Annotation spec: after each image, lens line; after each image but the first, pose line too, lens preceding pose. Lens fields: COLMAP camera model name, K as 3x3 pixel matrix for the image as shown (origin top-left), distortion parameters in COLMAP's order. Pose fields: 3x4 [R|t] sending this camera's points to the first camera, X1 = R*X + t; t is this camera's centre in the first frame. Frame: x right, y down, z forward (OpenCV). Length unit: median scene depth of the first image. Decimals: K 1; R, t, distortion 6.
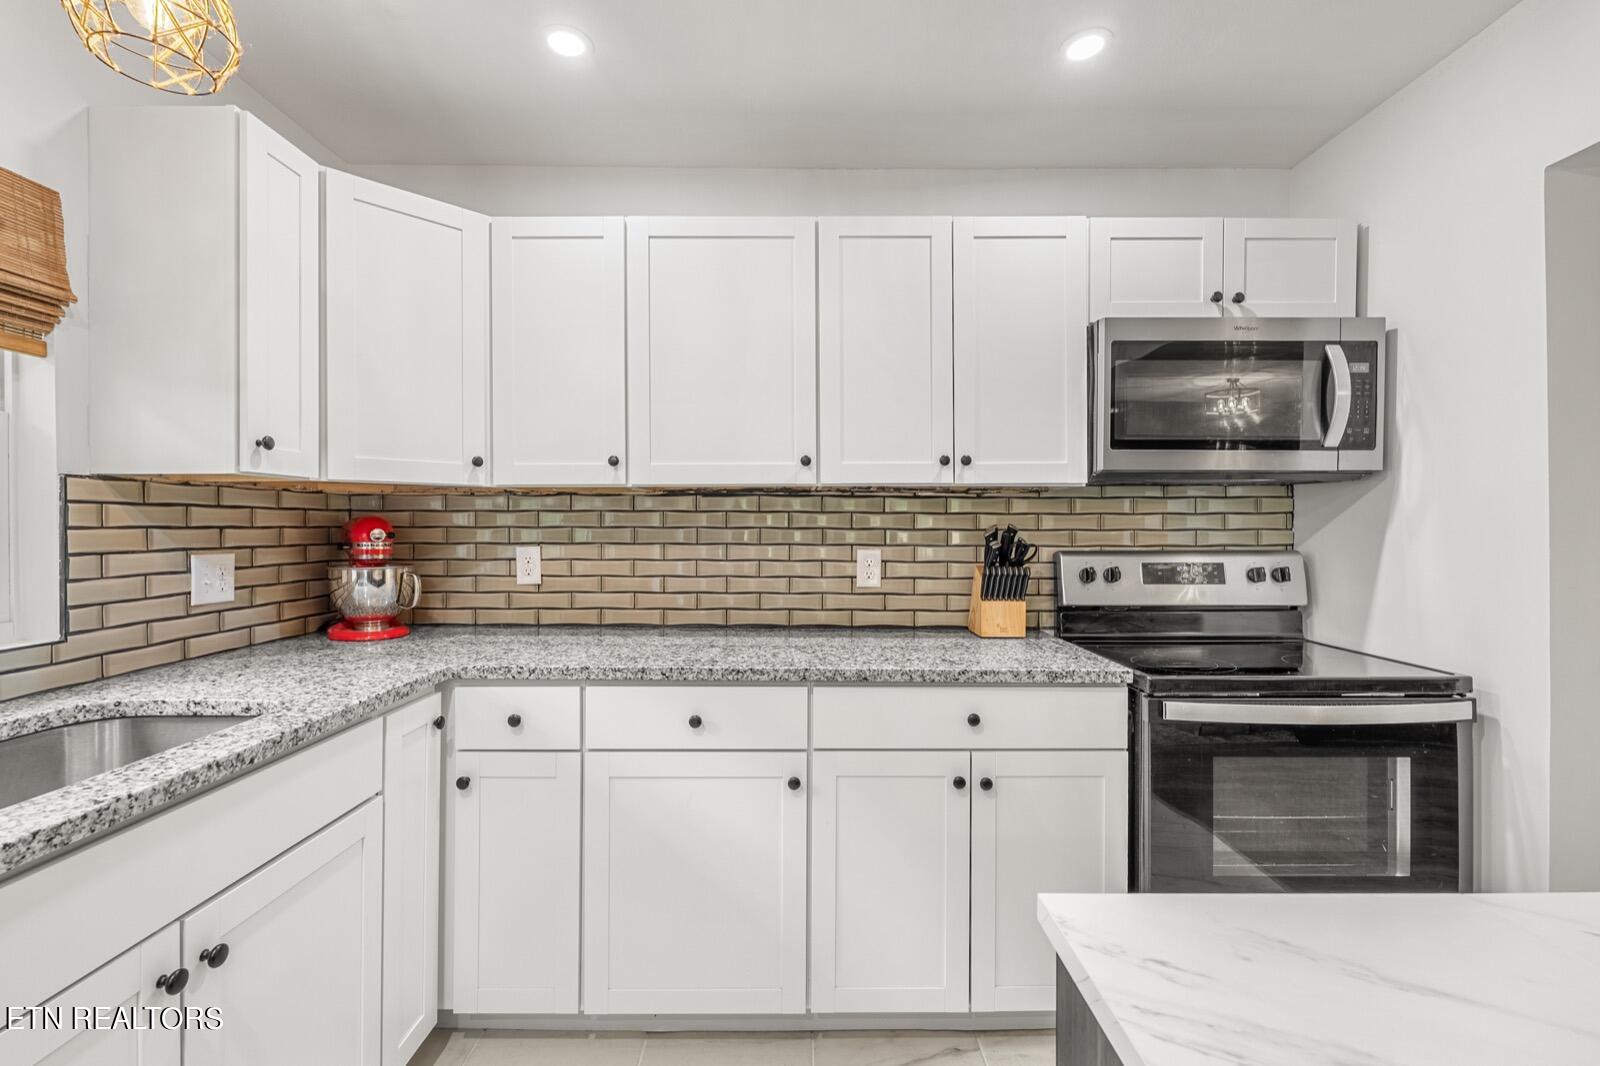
lens RADIAL K [[703.3, 0, 806.5], [0, 703.3, 528.3], [0, 0, 1]] dist [-0.006935, 0.001092]
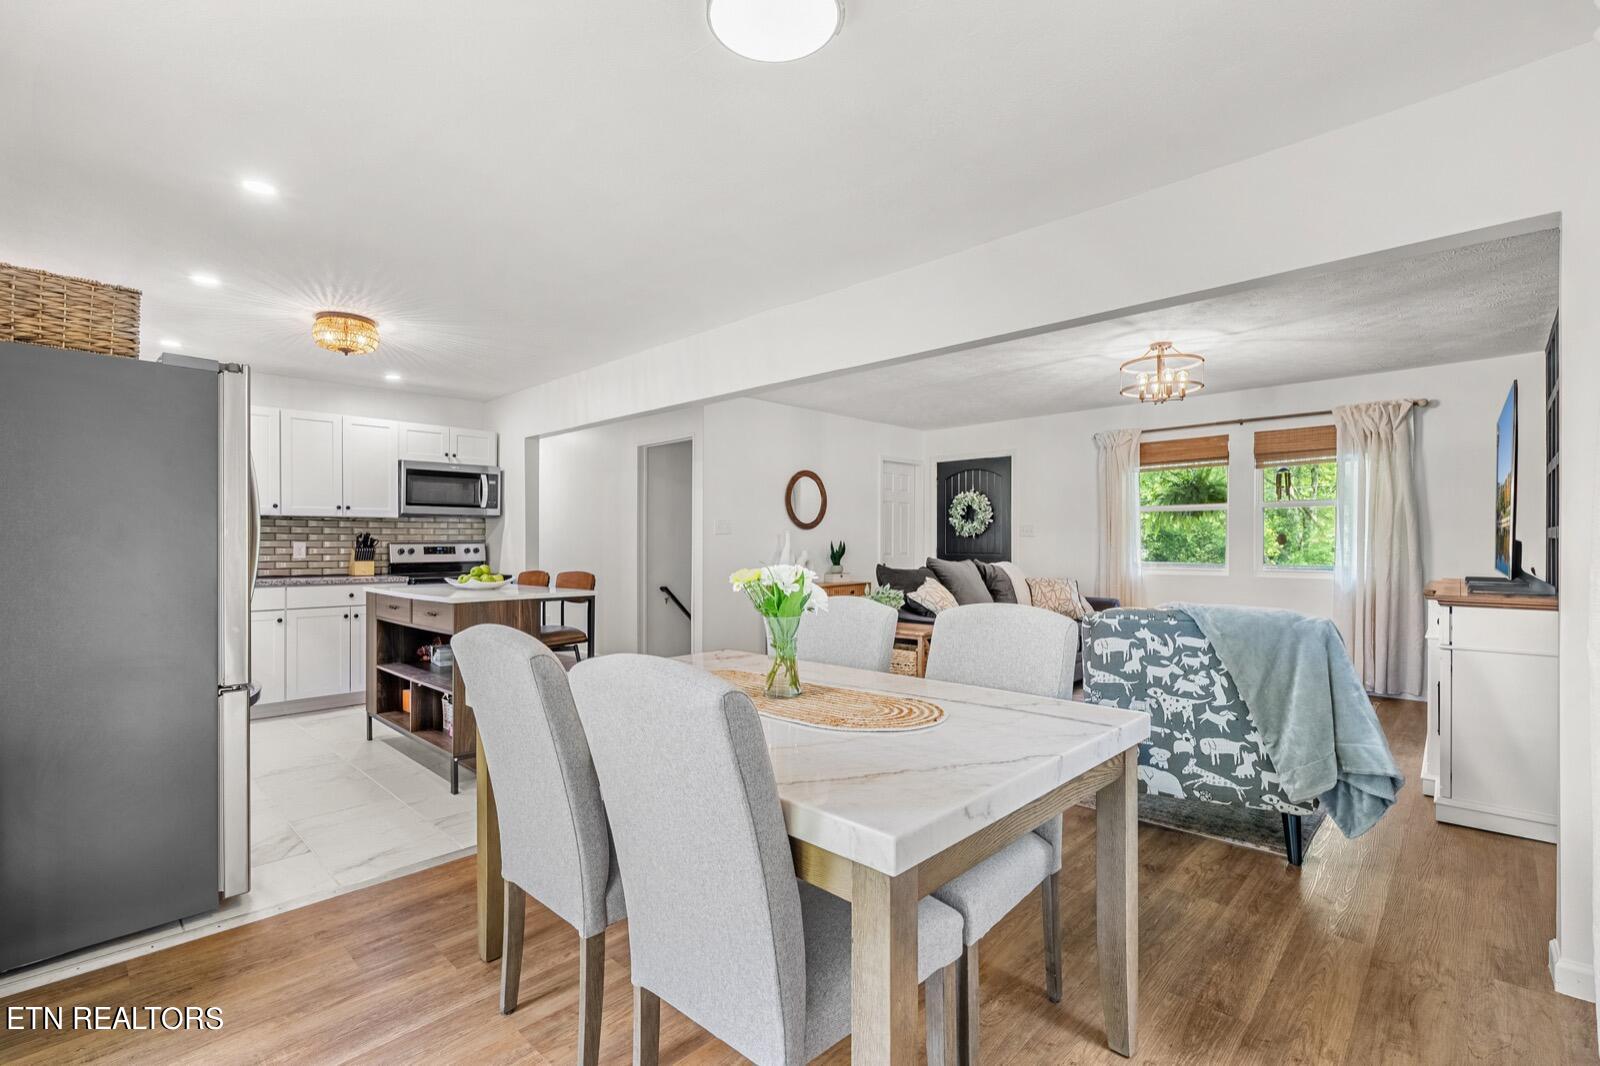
lens RADIAL K [[703.3, 0, 797.2], [0, 703.3, 537.1], [0, 0, 1]] dist [-0.006935, 0.001092]
pose [[0.695487, 0.002486, 0.718535, -0.503331], [0.006321, 0.999934, -0.009577, 0.052430], [-0.718511, 0.011202, 0.695425, -2.090205]]
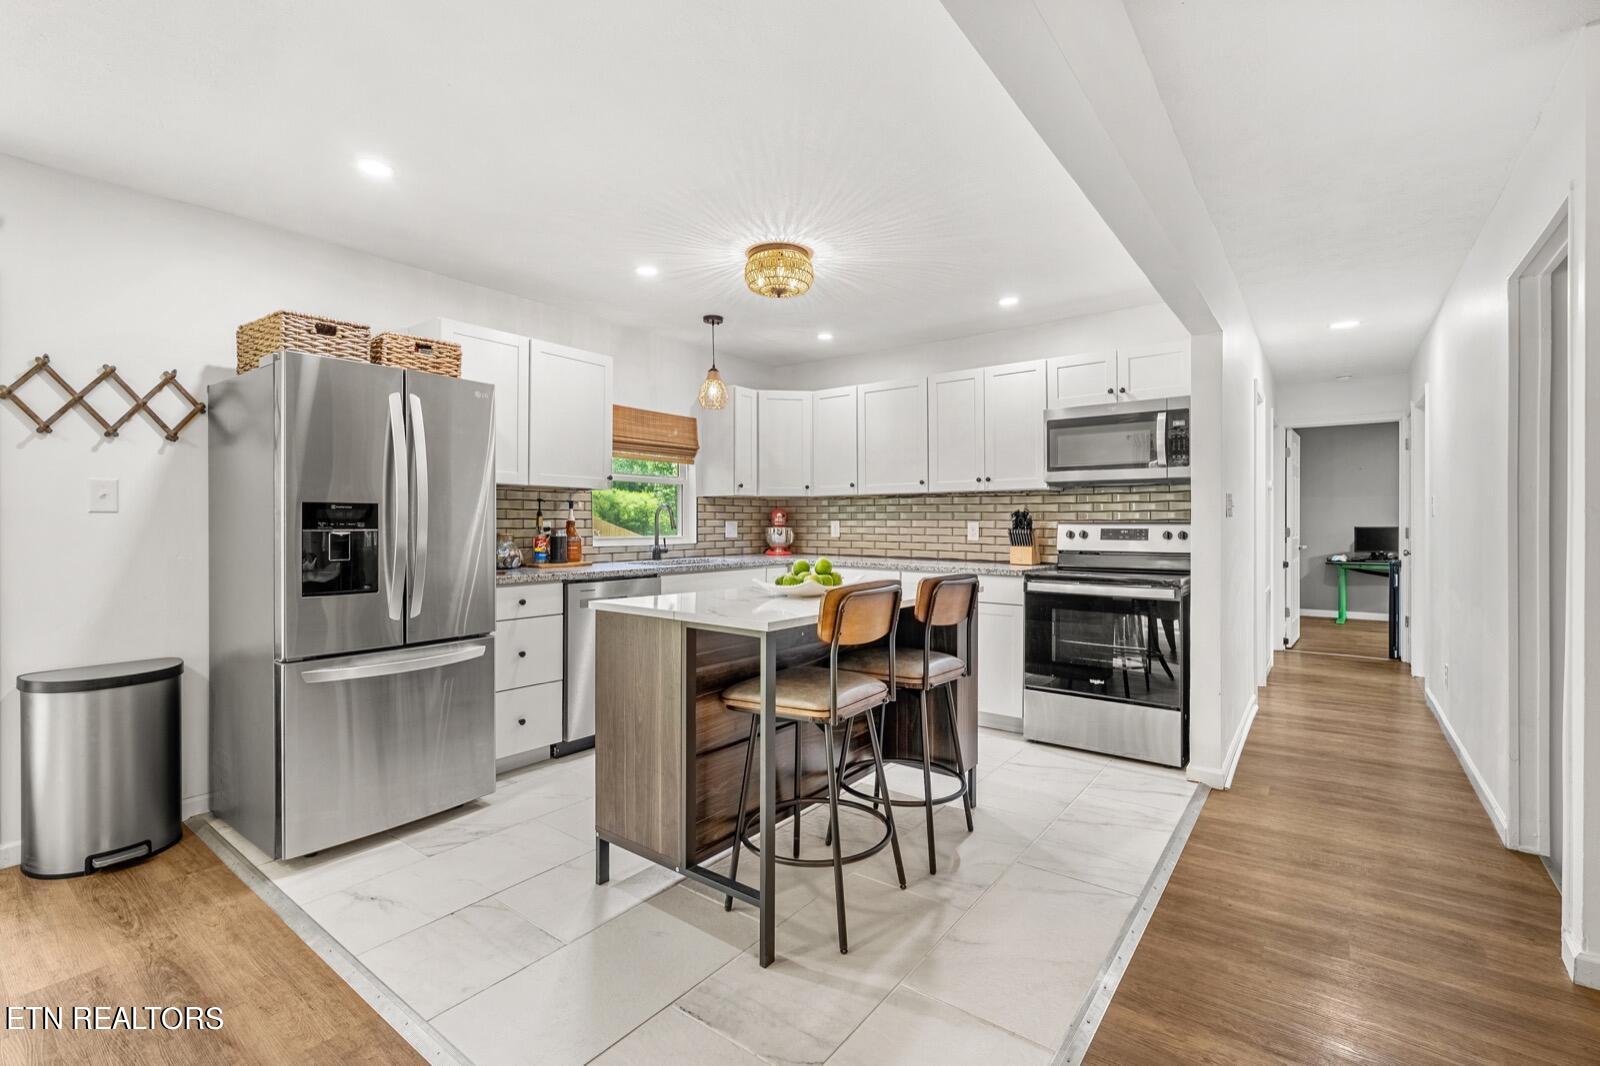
lens RADIAL K [[703.3, 0, 807.6], [0, 703.3, 527.5], [0, 0, 1]] dist [-0.006935, 0.001092]
pose [[0.798596, 0.003464, -0.601857, 1.089148], [-0.001451, 0.999992, 0.003830, 0.044922], [0.601865, -0.002185, 0.798595, -1.075431]]
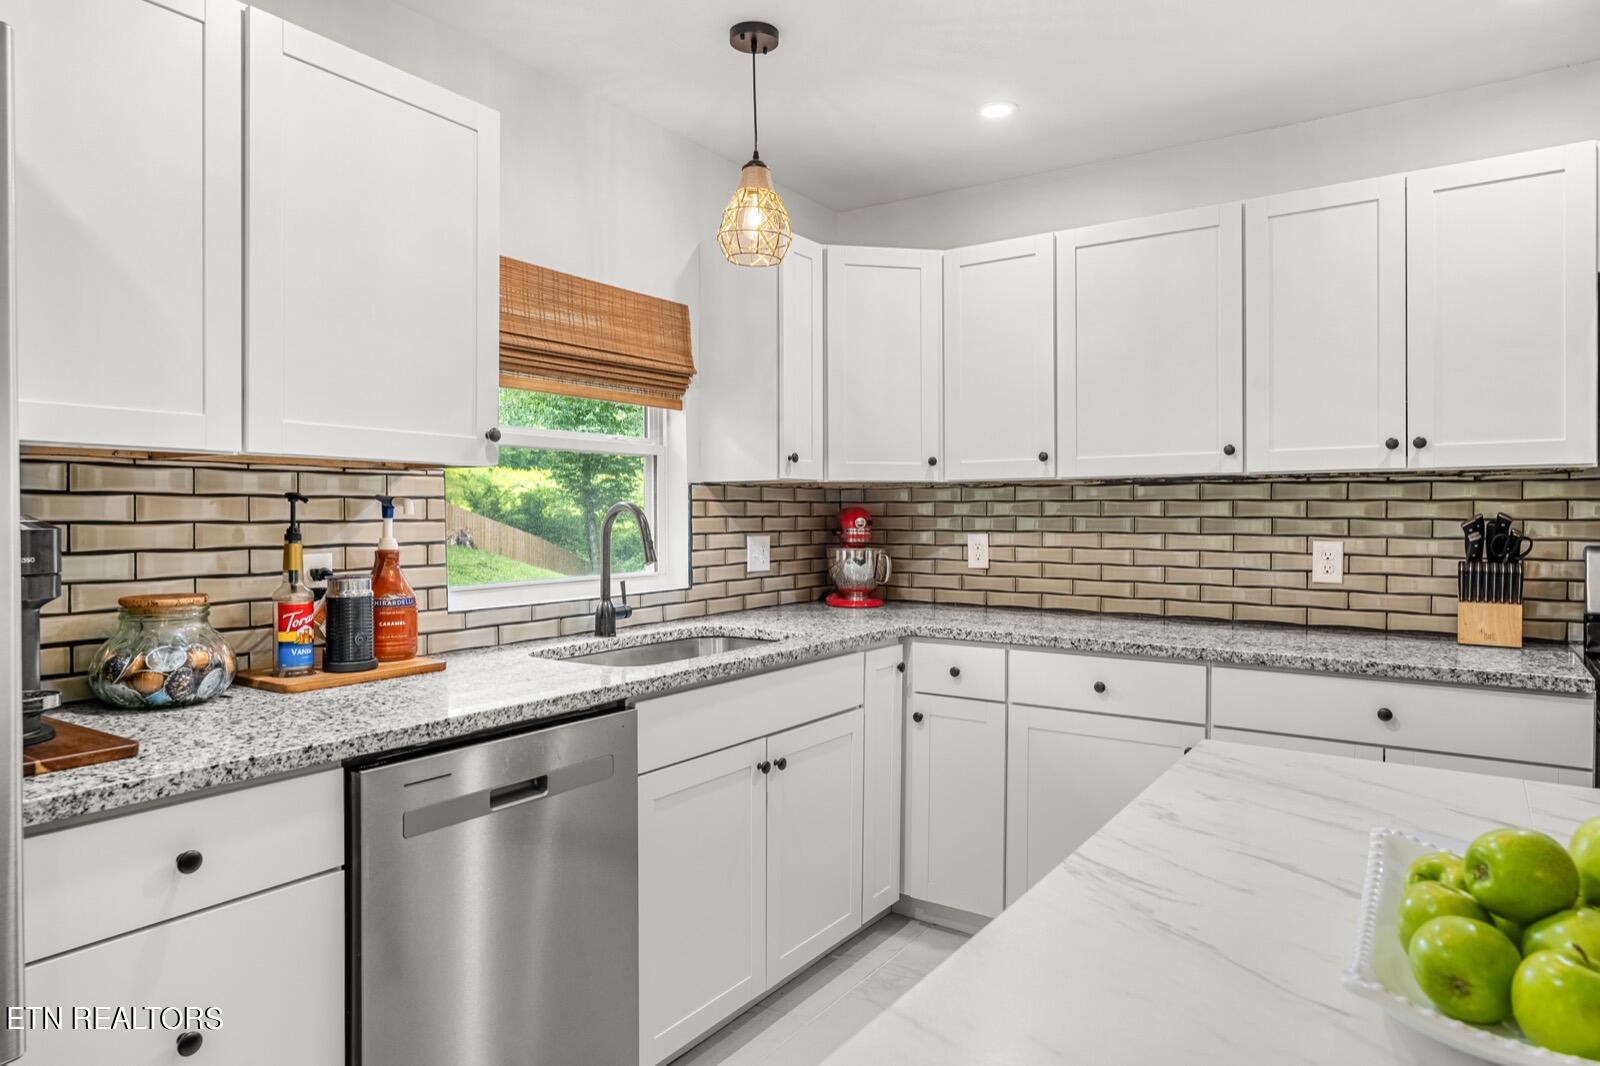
lens RADIAL K [[978.6, 0, 807.2], [0, 978.6, 524.7], [0, 0, 1]] dist [-0.003269, -0.001399]
pose [[0.824633, 0.005122, -0.565646, 0.287518], [0.000051, 0.999958, 0.009129, -0.002683], [0.565669, -0.007557, 0.824598, -0.476508]]
